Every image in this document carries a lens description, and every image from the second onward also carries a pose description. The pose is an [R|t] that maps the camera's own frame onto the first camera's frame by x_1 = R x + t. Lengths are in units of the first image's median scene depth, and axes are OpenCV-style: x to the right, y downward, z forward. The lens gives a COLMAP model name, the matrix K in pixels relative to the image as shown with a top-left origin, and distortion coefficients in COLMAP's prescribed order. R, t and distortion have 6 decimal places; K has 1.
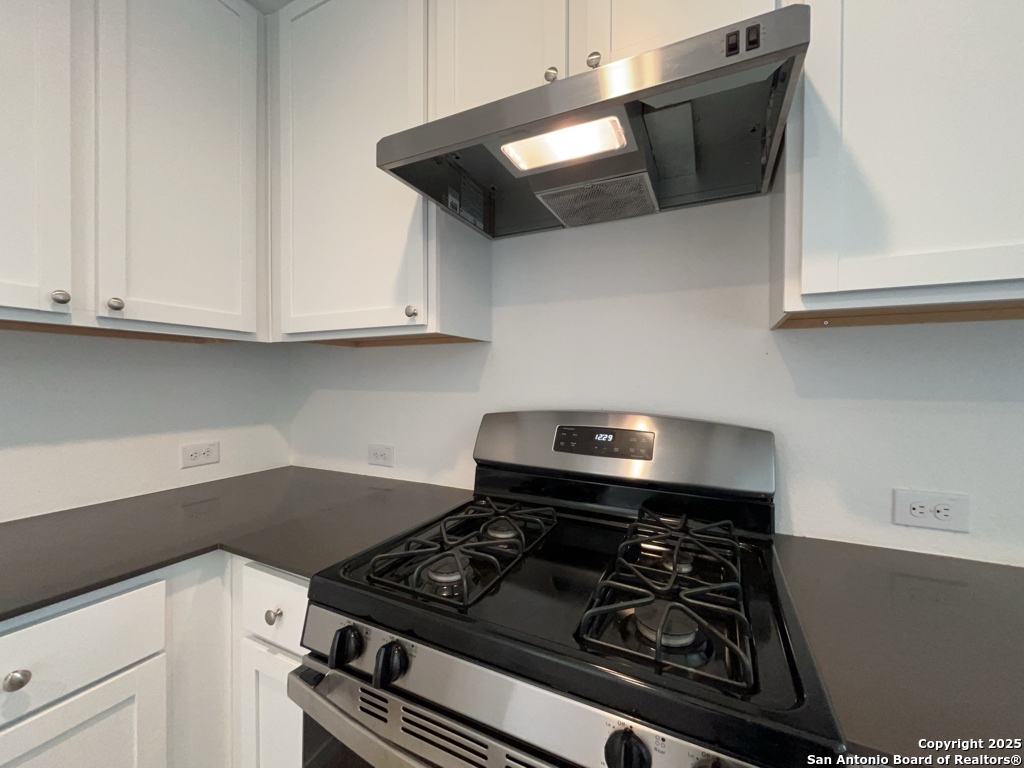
lens RADIAL K [[410.3, 0, 515.6], [0, 410.3, 384.9], [0, 0, 1]] dist [-0.003877, -0.000461]
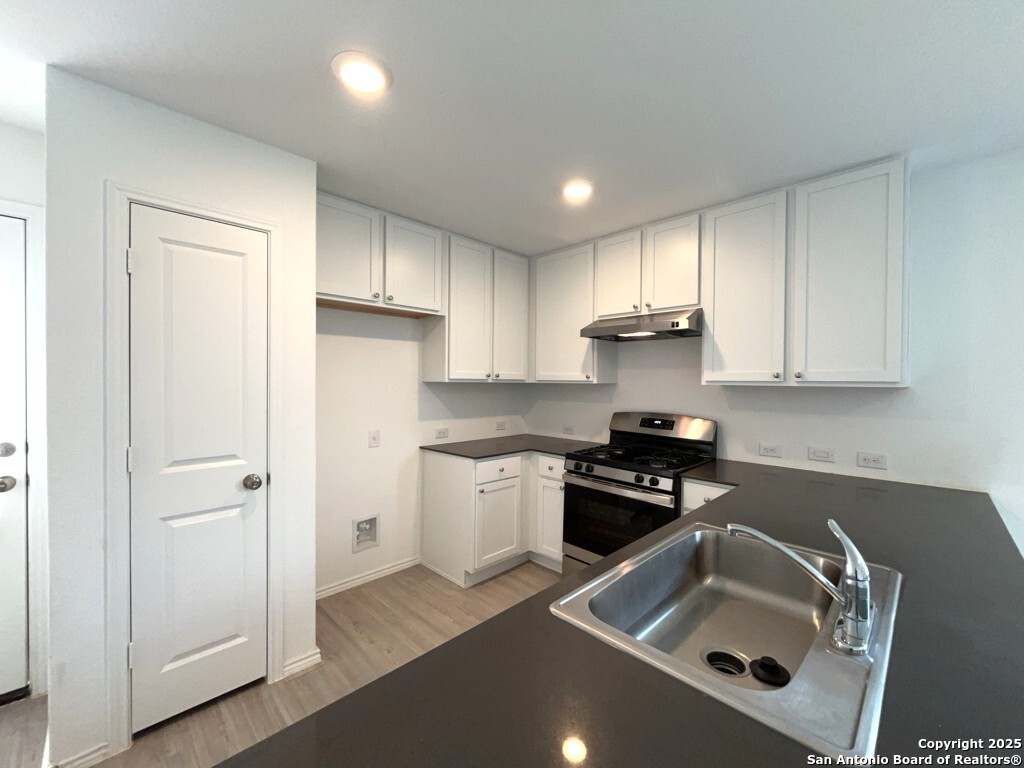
lens RADIAL K [[421.6, 0, 510.0], [0, 421.6, 385.1], [0, 0, 1]] dist [0.000125, -0.000060]
pose [[0.940867, 0.007870, -0.338684, 0.240981], [-0.008125, 0.999967, 0.000664, -0.116034], [0.338678, 0.002127, 0.940900, -2.010757]]
